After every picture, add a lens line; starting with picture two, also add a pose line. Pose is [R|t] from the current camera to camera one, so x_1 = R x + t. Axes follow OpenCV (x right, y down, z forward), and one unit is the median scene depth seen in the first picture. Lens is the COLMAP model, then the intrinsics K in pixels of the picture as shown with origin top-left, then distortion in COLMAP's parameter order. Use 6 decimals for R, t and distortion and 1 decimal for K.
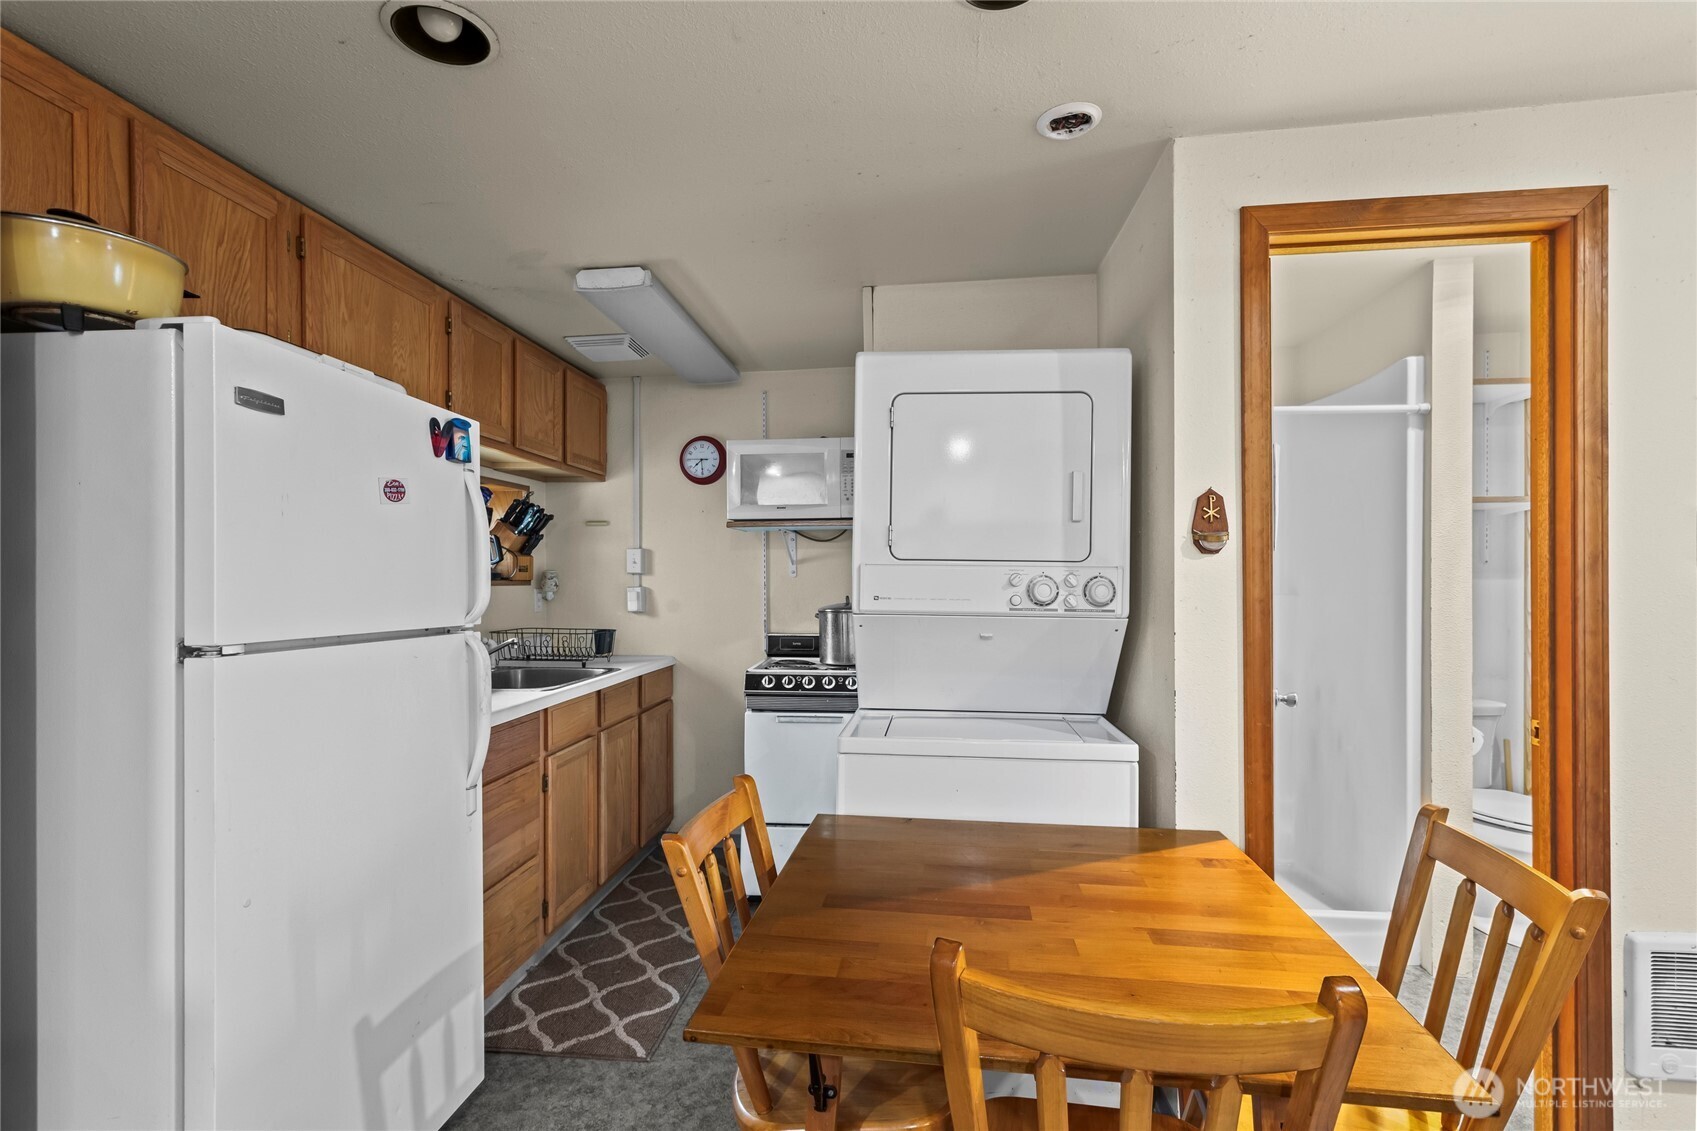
lens RADIAL K [[814.7, 0, 835.2], [0, 814.7, 588.2], [0, 0, 1]] dist [0.003398, 0.000905]
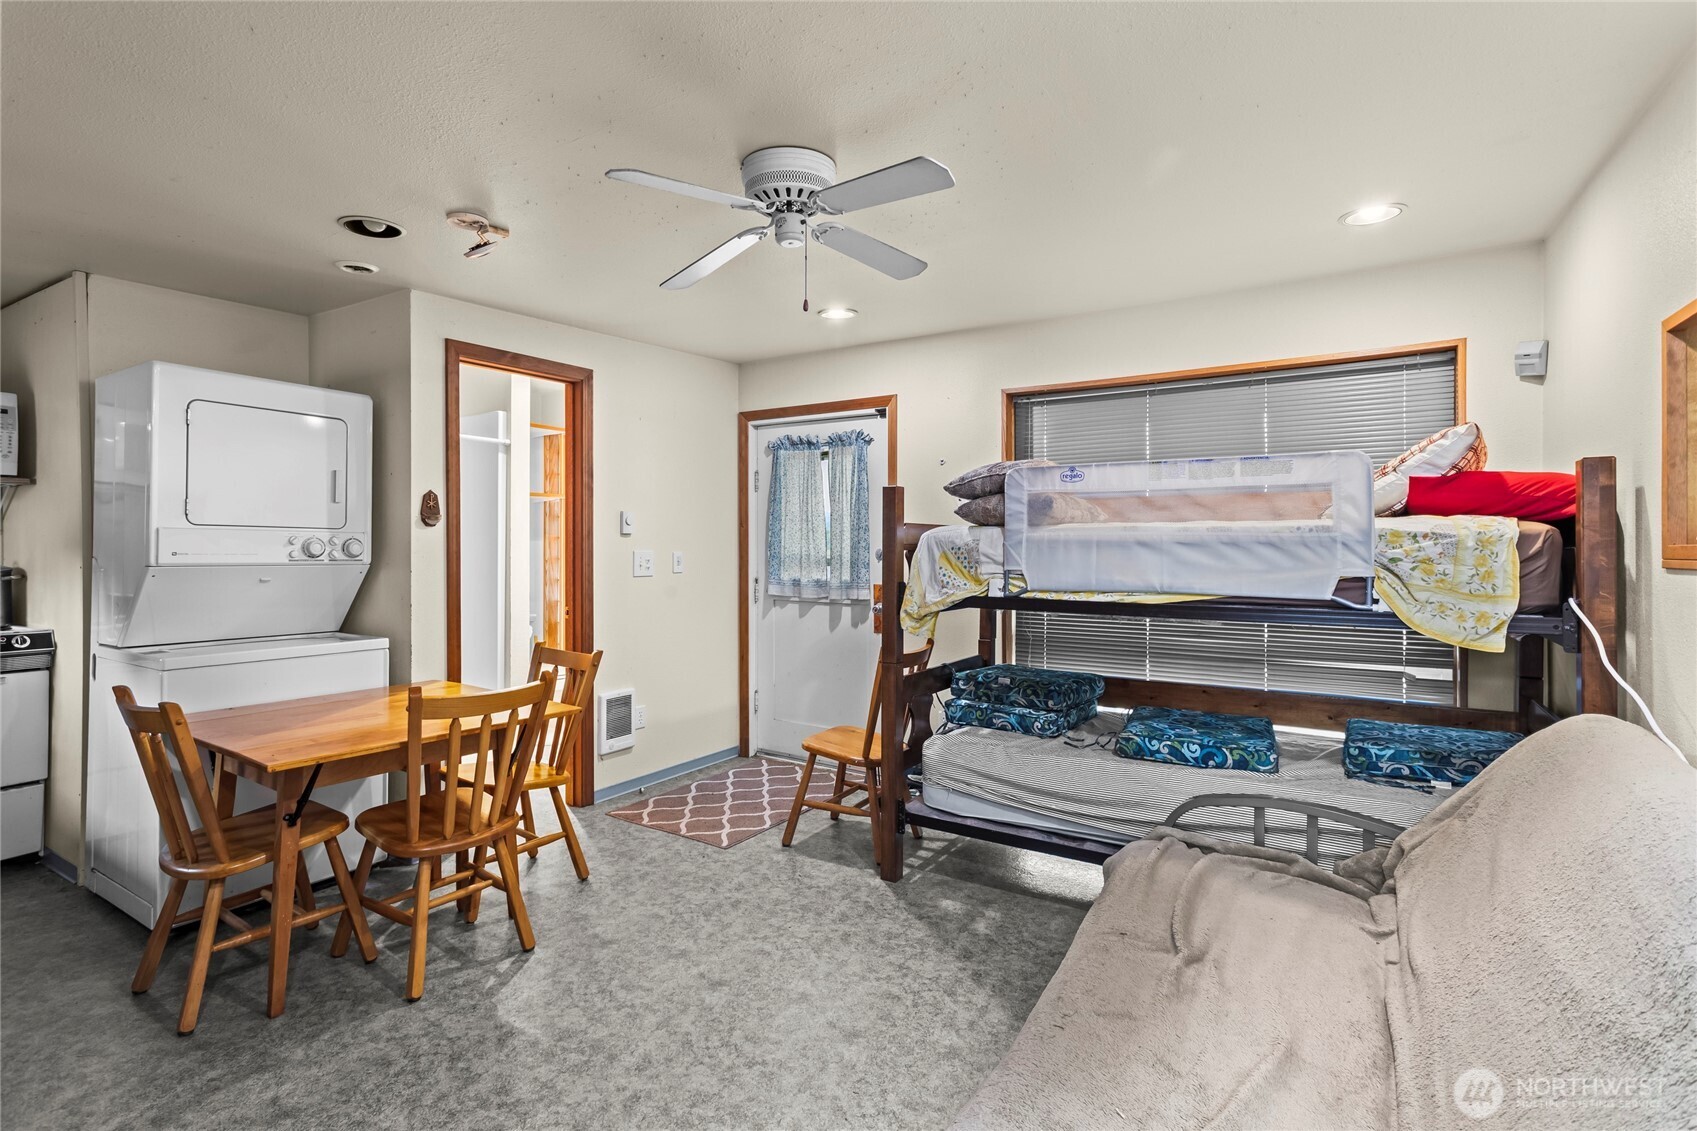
lens RADIAL K [[799.8, 0, 849.8], [0, 799.8, 532.7], [0, 0, 1]] dist [0.003544, 0.000904]
pose [[0.448158, 0.014210, 0.893841, -0.379668], [0.004782, 0.999821, -0.018293, 0.004539], [-0.893941, 0.012473, 0.448010, -0.333702]]
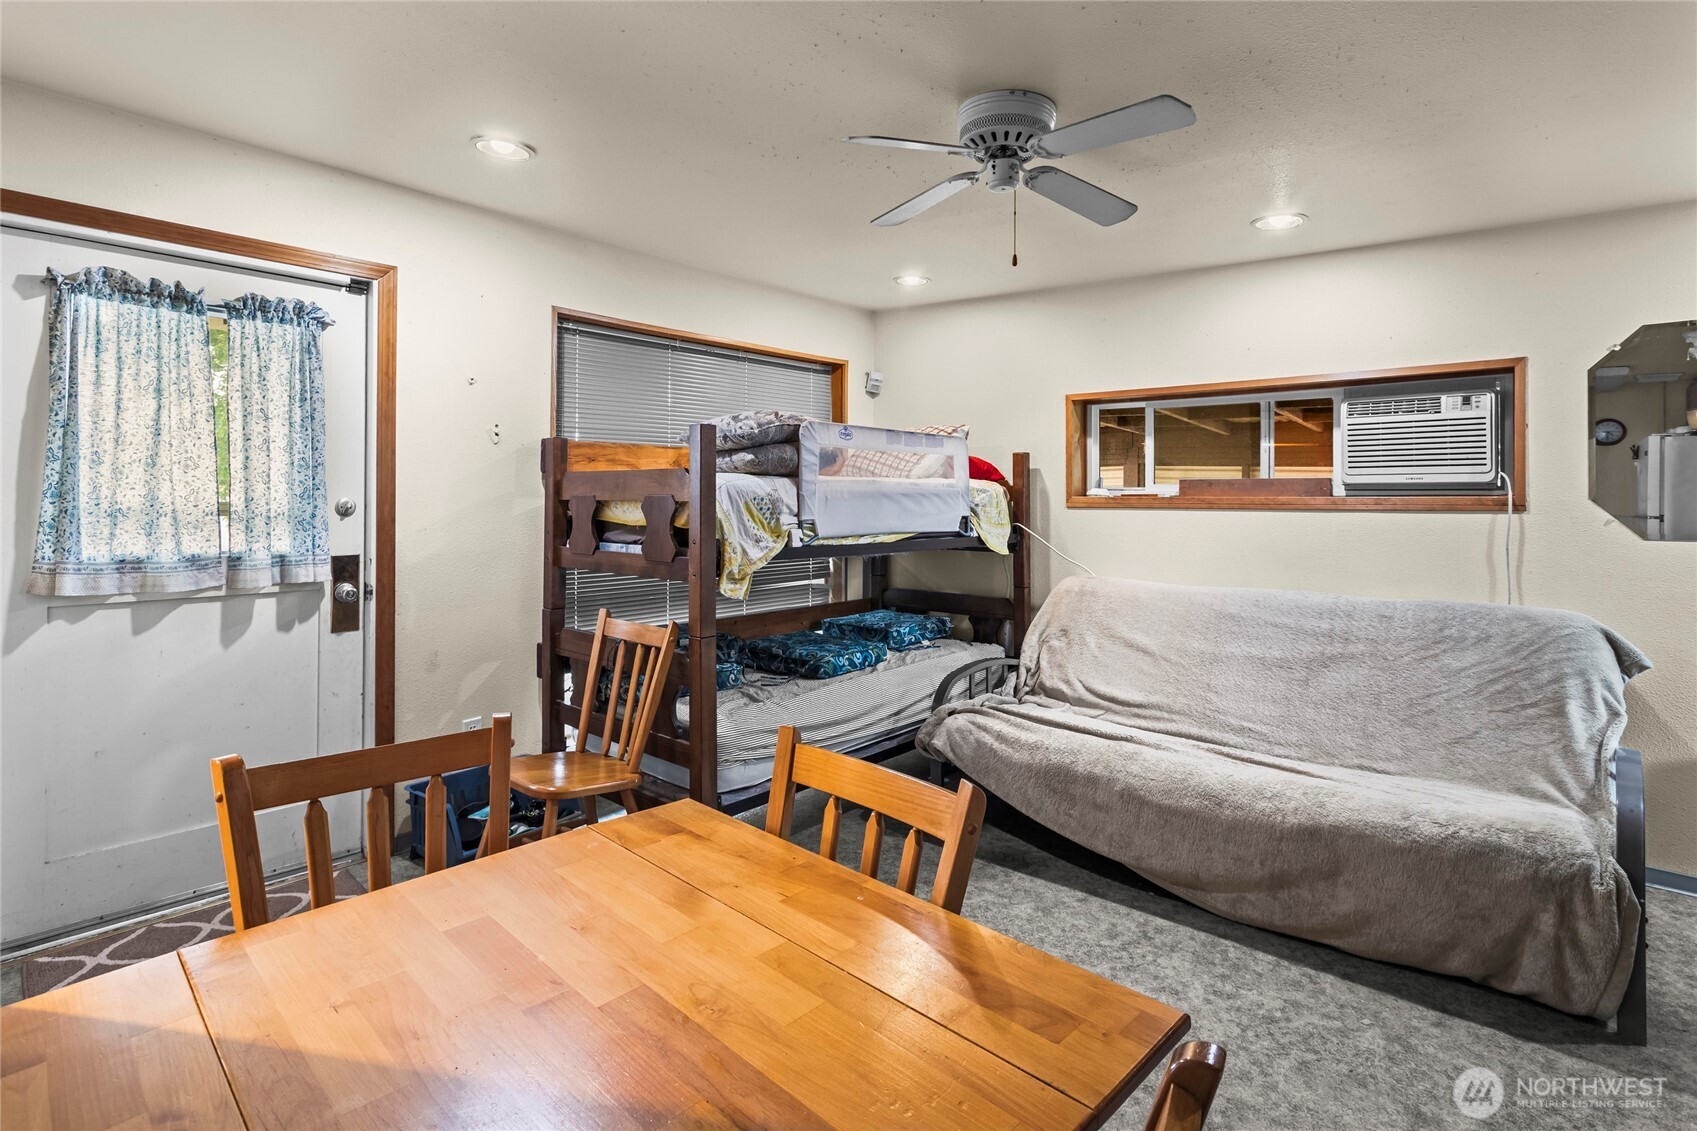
lens RADIAL K [[818.1, 0, 847.0], [0, 818.1, 485.2], [0, 0, 1]] dist [0.002139, 0.000524]
pose [[-0.803342, 0.002176, 0.595515, -0.113260], [-0.002437, 0.999973, -0.006941, -0.001971], [-0.595514, -0.007028, -0.803315, 0.566567]]
